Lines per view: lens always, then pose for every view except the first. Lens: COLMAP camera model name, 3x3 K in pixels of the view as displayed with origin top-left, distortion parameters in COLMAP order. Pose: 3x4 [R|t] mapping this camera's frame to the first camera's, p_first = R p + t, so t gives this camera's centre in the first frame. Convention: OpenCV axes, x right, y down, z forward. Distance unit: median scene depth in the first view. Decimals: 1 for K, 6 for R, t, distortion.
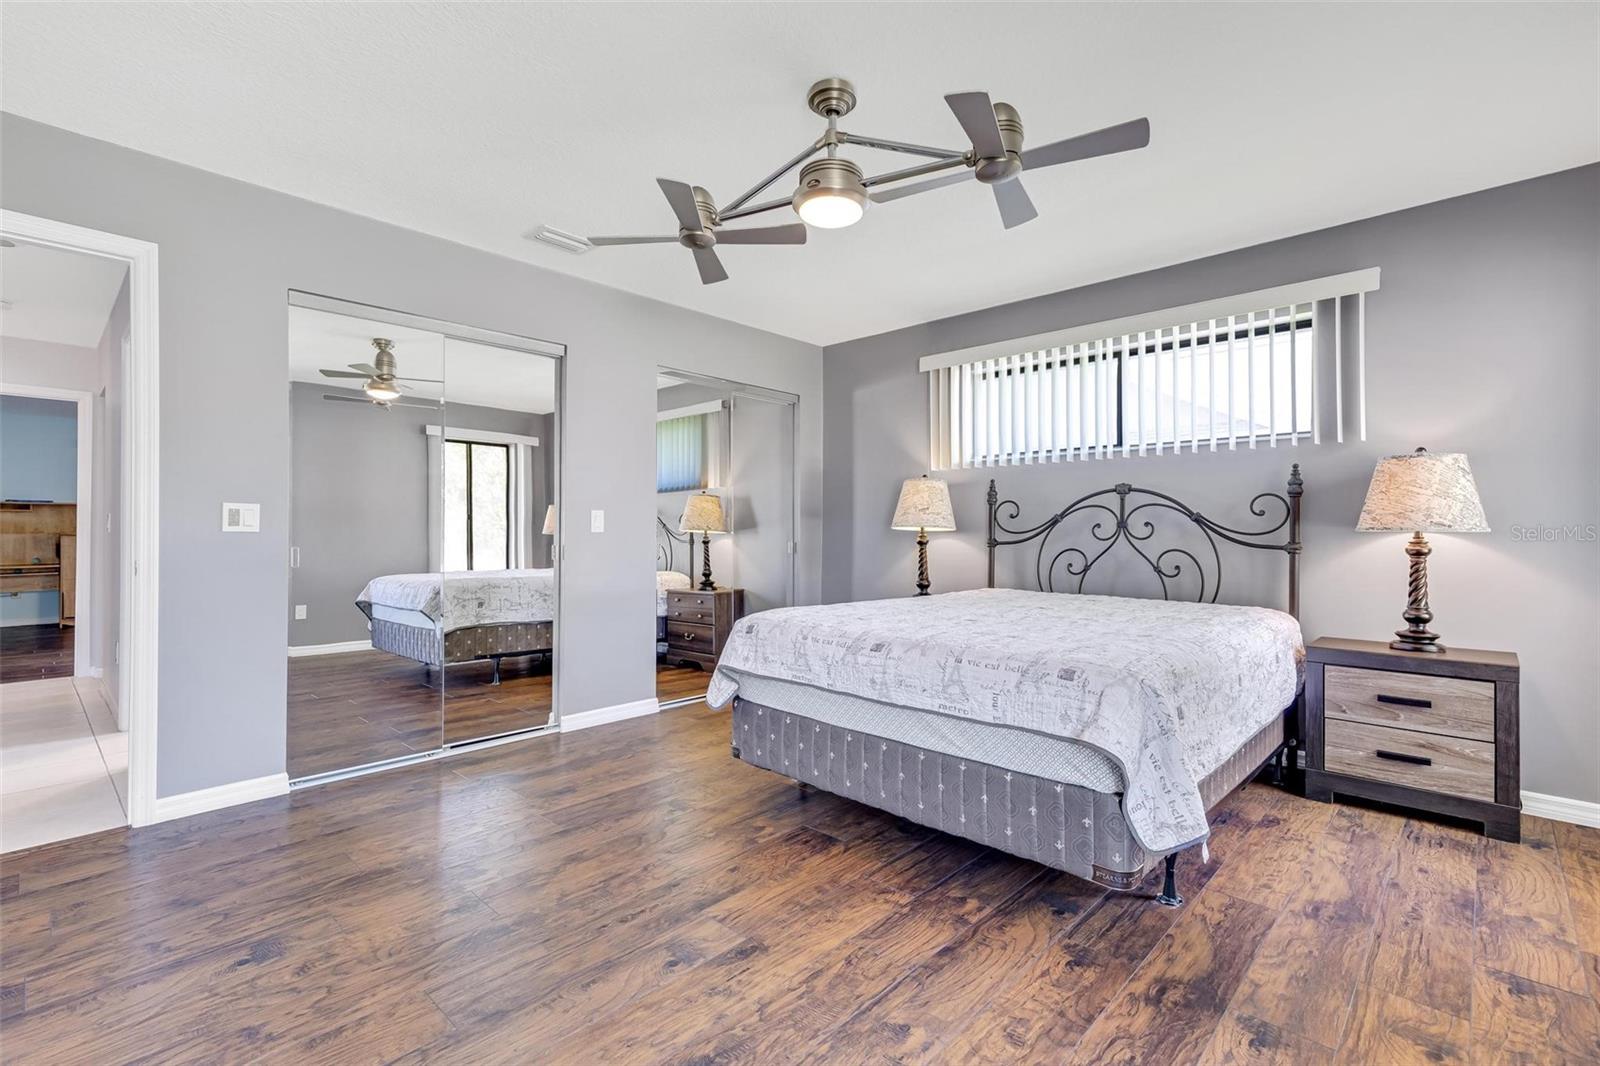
lens RADIAL K [[727.6, 0, 794.9], [0, 727.6, 532.3], [0, 0, 1]] dist [0.016622, -0.000243]
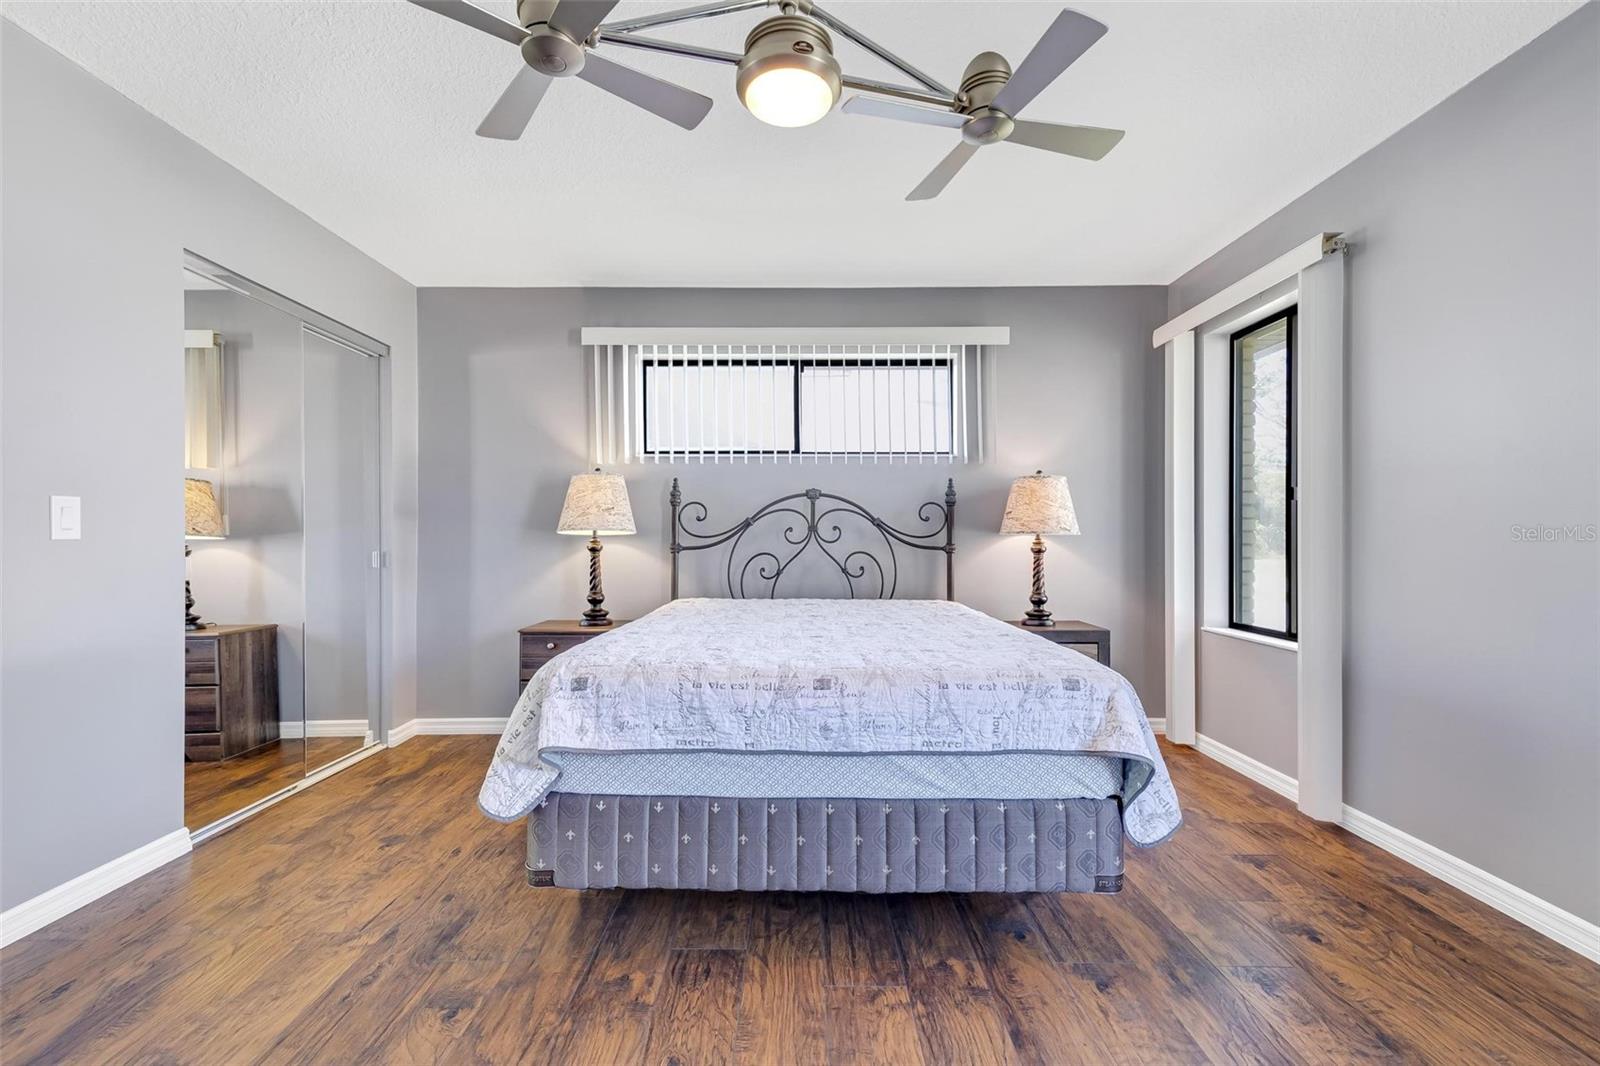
lens RADIAL K [[718.8, 0, 797.3], [0, 718.8, 536.0], [0, 0, 1]] dist [0.016024, -0.000109]
pose [[0.723515, -0.002862, 0.690303, -0.331045], [0.003713, 0.999993, 0.000255, -0.000350], [-0.690299, 0.002379, 0.723520, 0.350067]]
